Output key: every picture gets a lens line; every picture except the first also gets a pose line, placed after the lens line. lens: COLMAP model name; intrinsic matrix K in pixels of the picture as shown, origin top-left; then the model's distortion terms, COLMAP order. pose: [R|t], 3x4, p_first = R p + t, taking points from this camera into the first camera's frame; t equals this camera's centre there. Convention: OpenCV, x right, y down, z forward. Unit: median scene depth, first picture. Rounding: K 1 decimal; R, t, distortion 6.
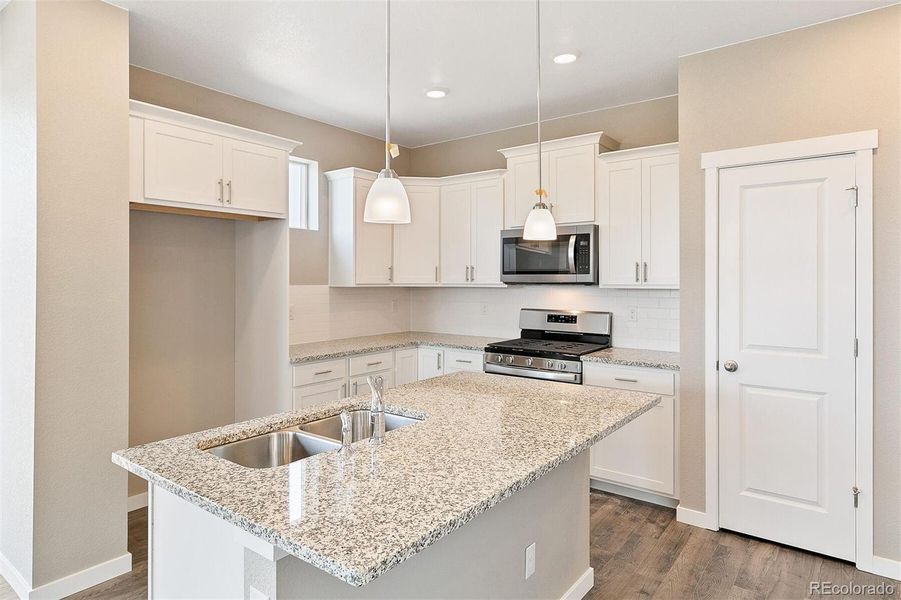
lens RADIAL K [[532.4, 0, 446.9], [0, 532.4, 278.3], [0, 0, 1]] dist [0.006102, 0.001434]
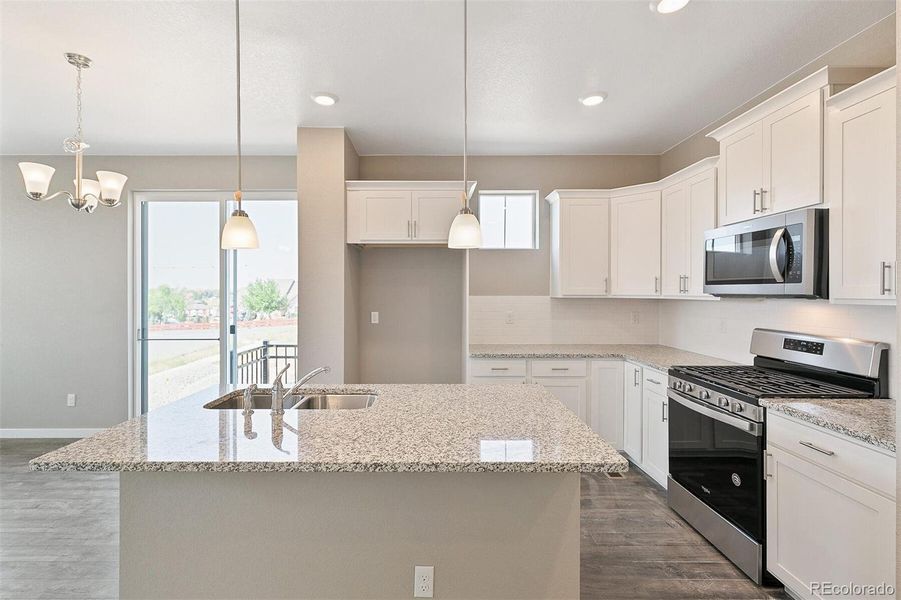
lens RADIAL K [[422.7, 0, 430.3], [0, 422.7, 292.1], [0, 0, 1]] dist [0.006582, 0.000249]
pose [[0.601759, 0.001025, -0.798677, 0.405231], [0.002337, 0.999993, 0.003044, 0.001484], [0.798674, -0.003698, 0.601752, 0.287891]]
